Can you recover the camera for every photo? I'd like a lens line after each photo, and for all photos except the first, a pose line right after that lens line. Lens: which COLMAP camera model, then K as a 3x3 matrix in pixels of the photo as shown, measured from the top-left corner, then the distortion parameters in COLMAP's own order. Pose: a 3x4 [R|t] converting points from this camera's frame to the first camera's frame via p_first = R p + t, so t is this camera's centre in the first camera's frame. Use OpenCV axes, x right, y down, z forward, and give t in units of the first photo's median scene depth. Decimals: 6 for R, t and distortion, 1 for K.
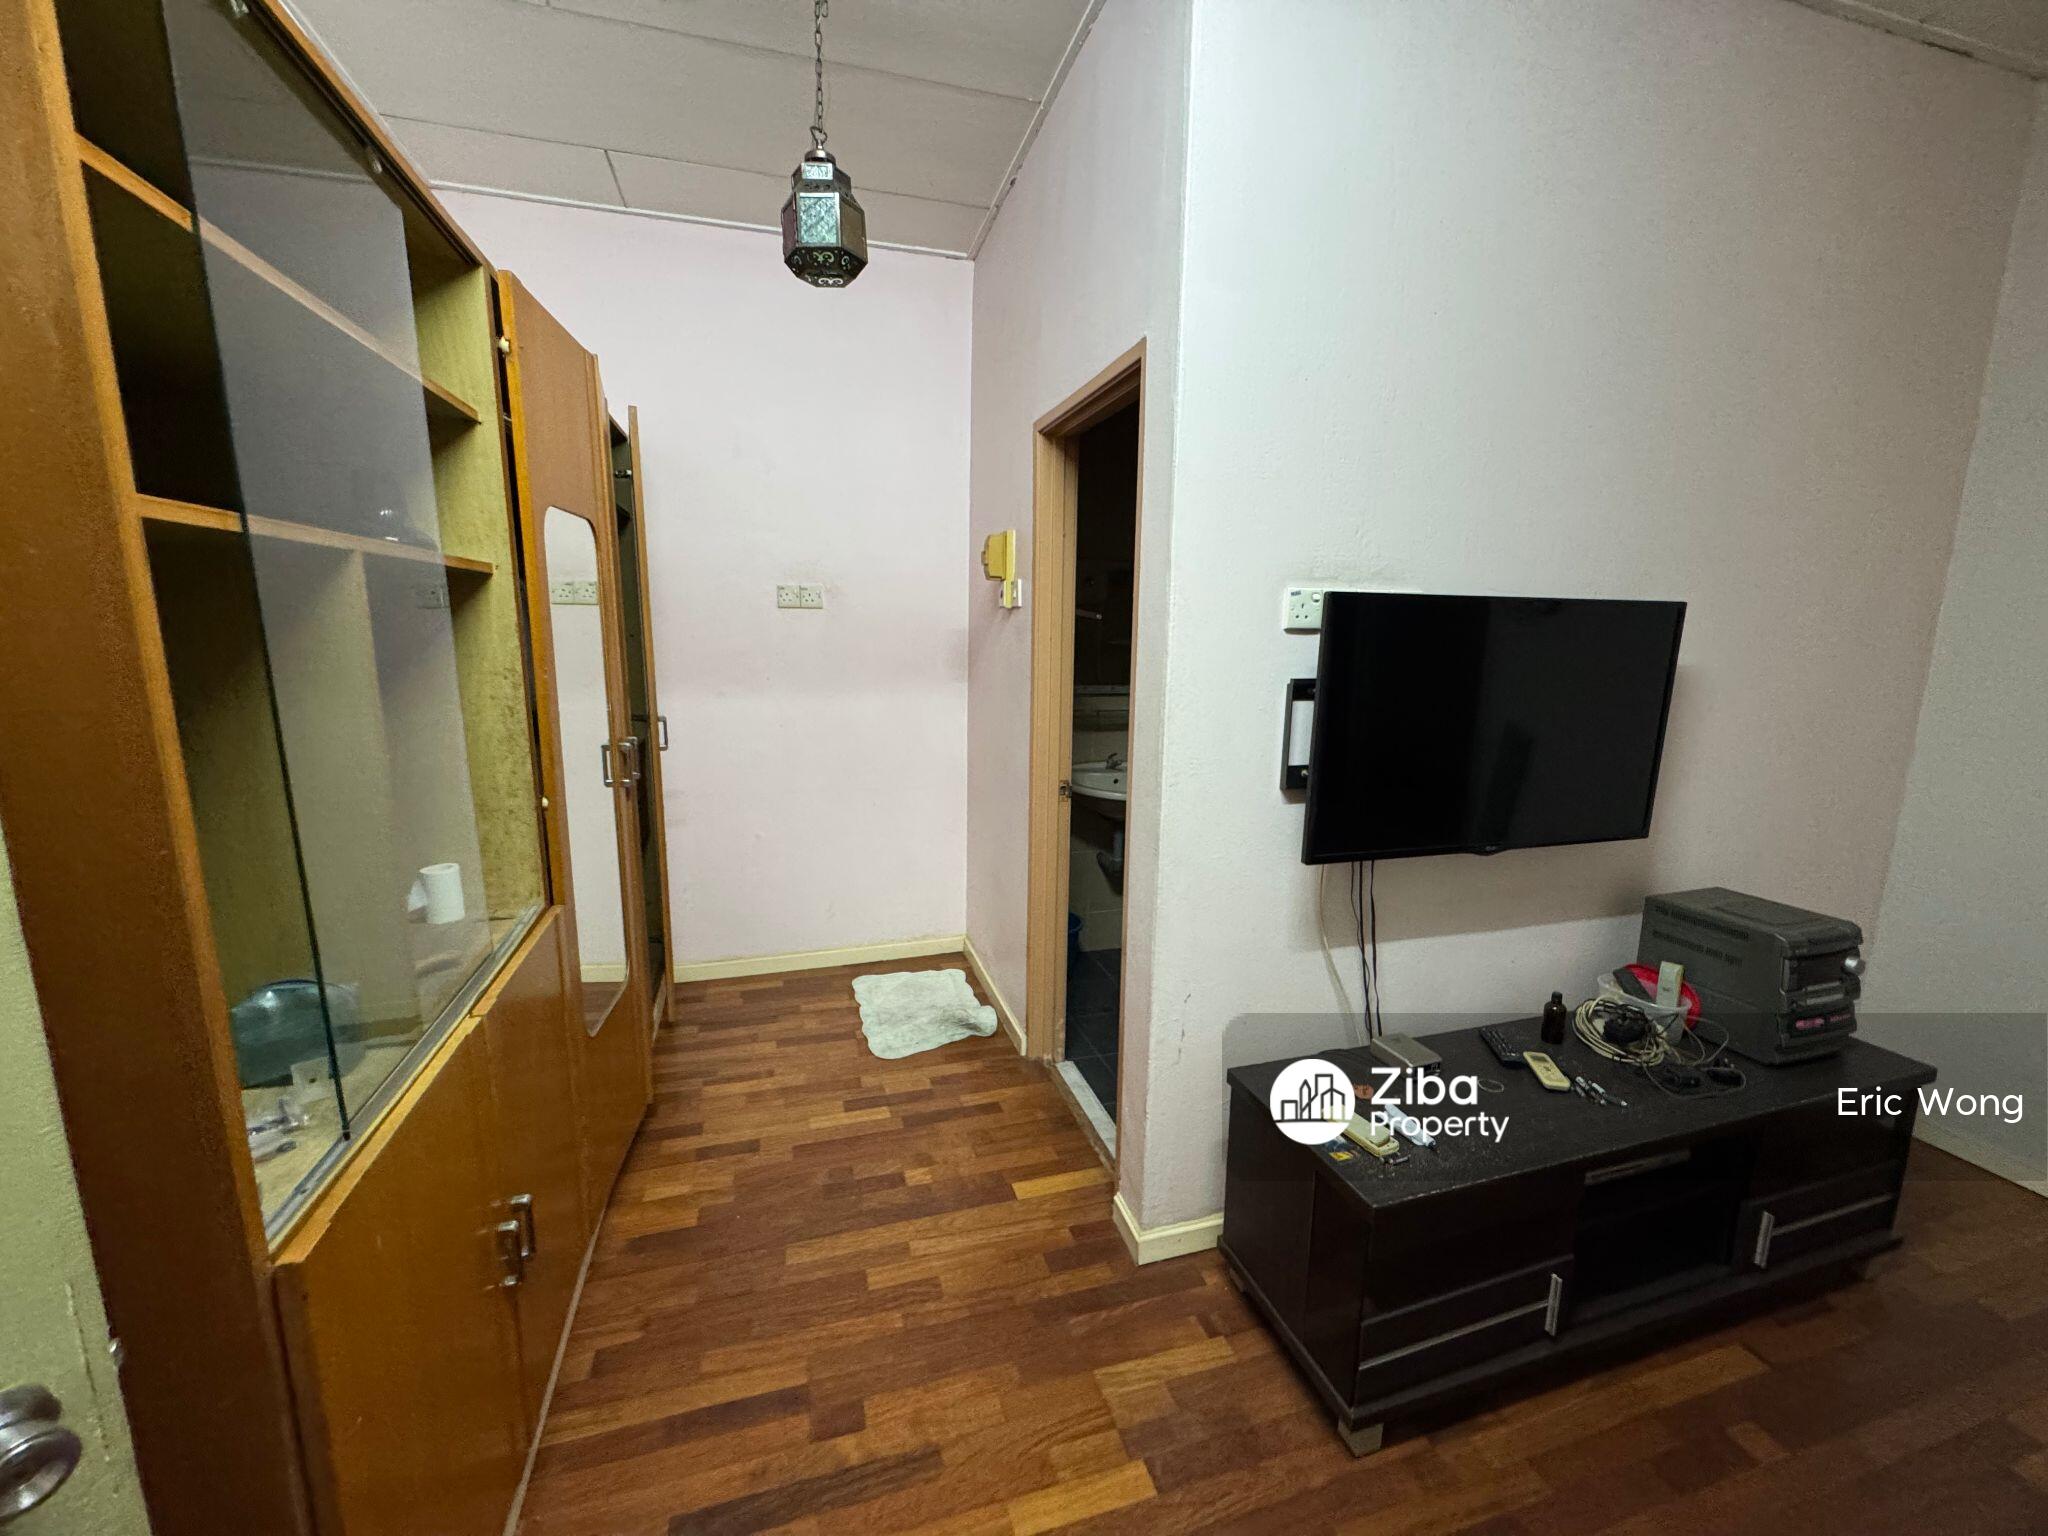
lens RADIAL K [[819.5, 0, 1022.6], [0, 819.5, 769.4], [0, 0, 1]] dist [-0.002981, 0.000340]
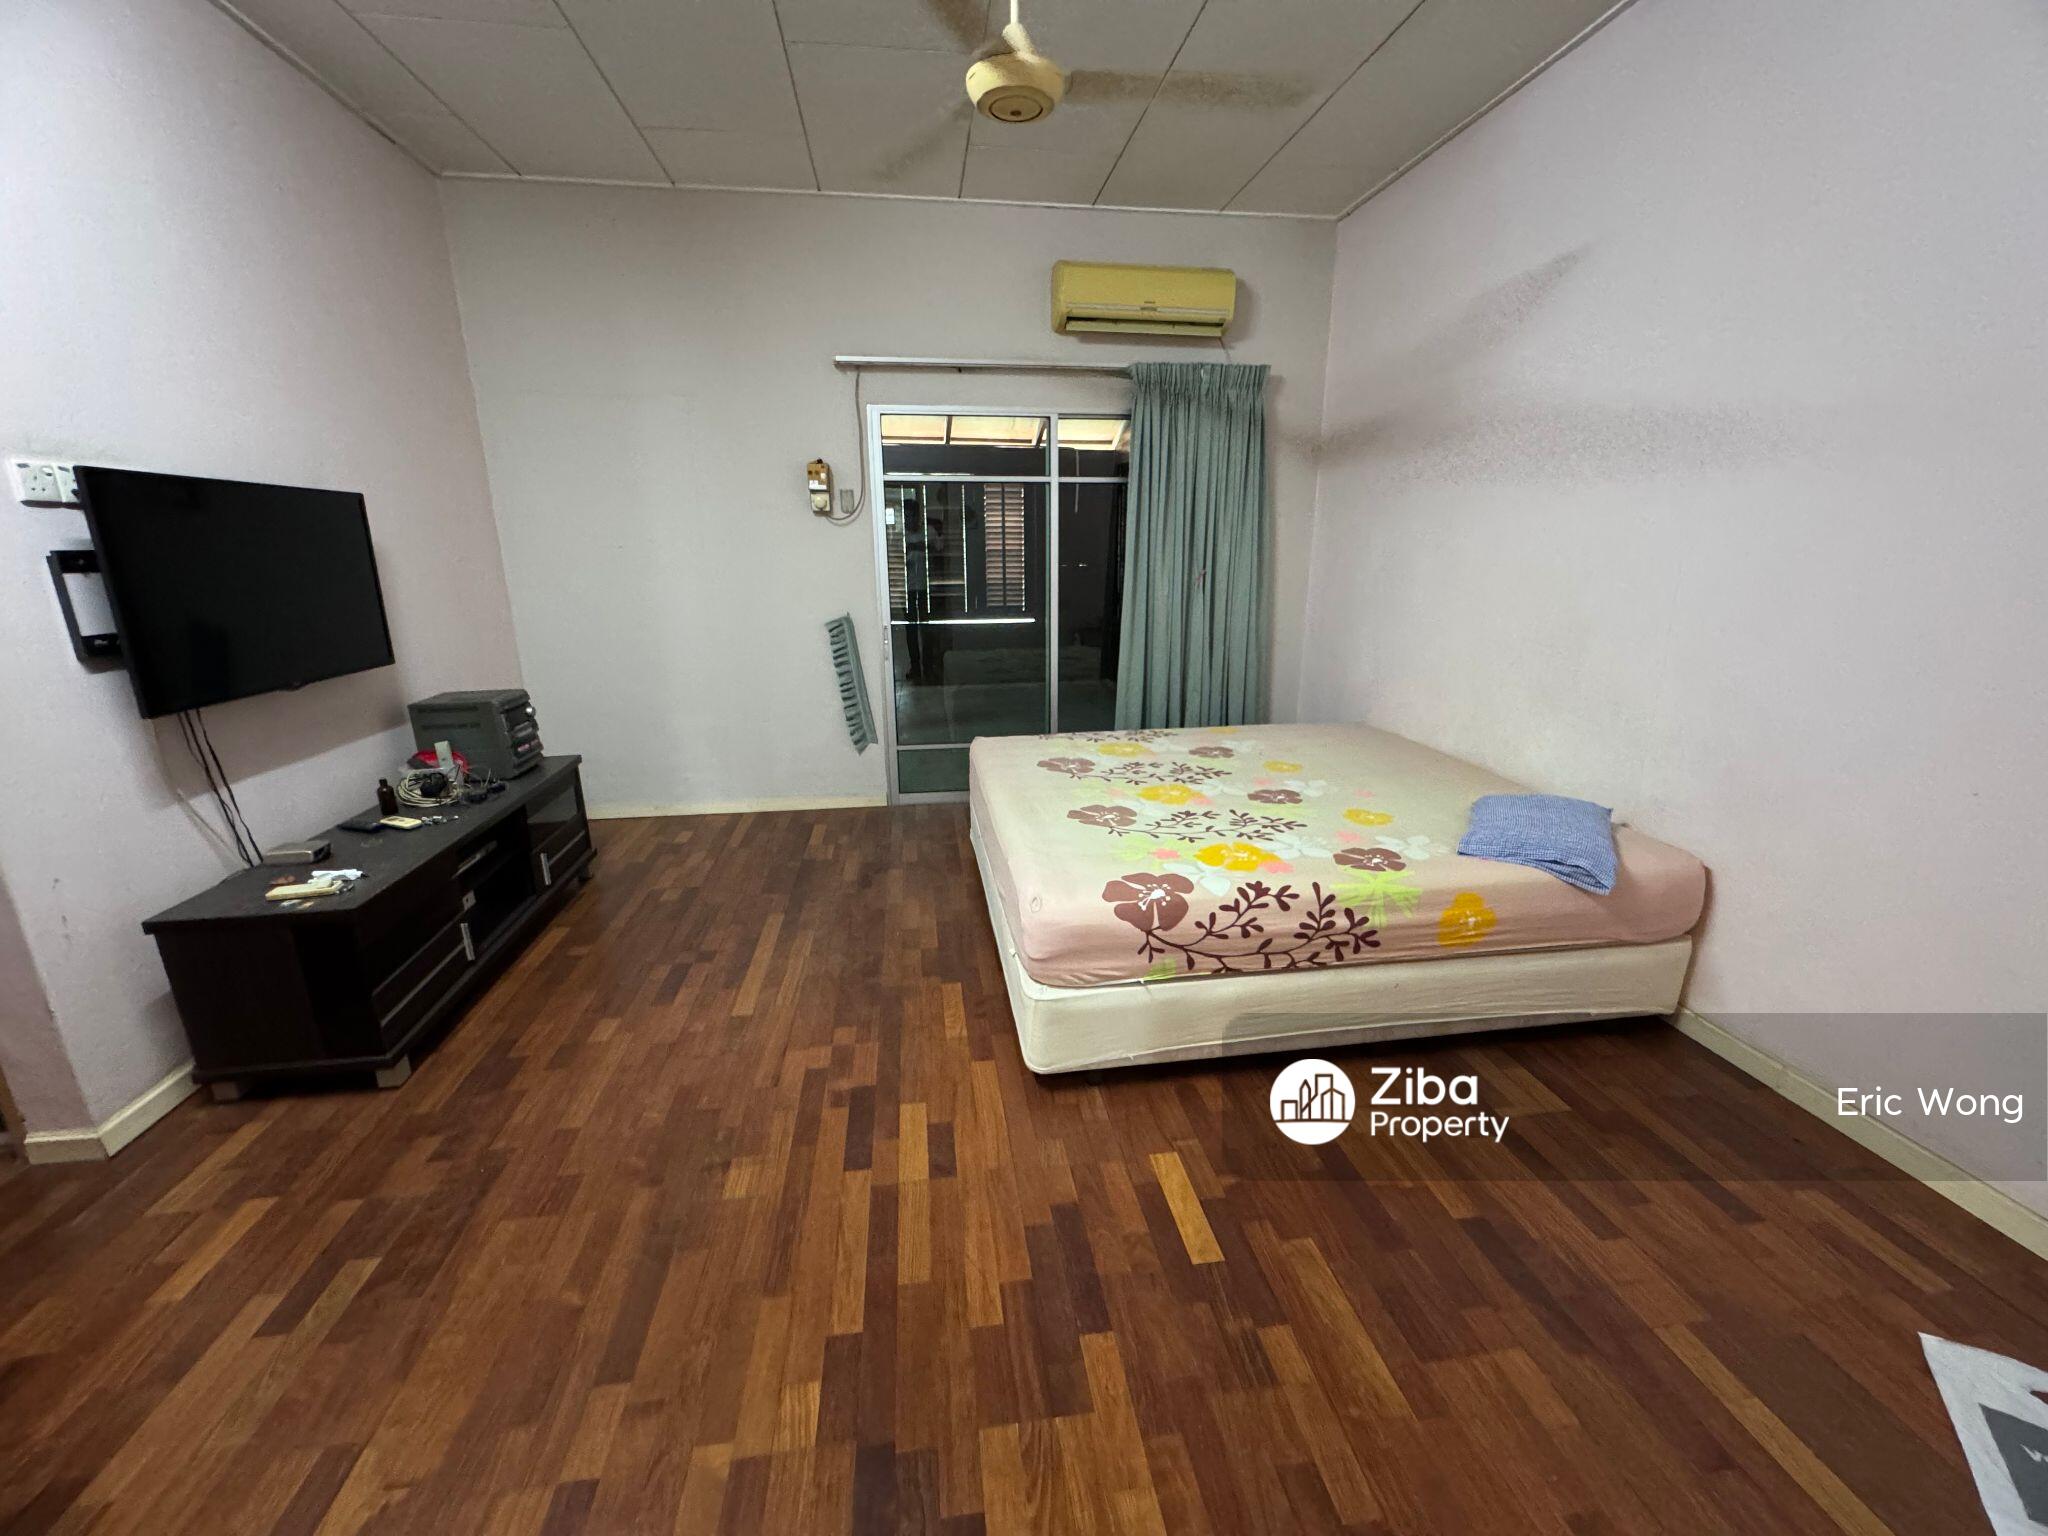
lens RADIAL K [[819.5, 0, 1022.6], [0, 819.5, 769.4], [0, 0, 1]] dist [-0.002981, 0.000340]
pose [[0.151430, -0.273960, 0.949744, -0.519542], [0.180250, 0.952368, 0.245978, 0.114953], [-0.971894, 0.133943, 0.193599, -0.346407]]
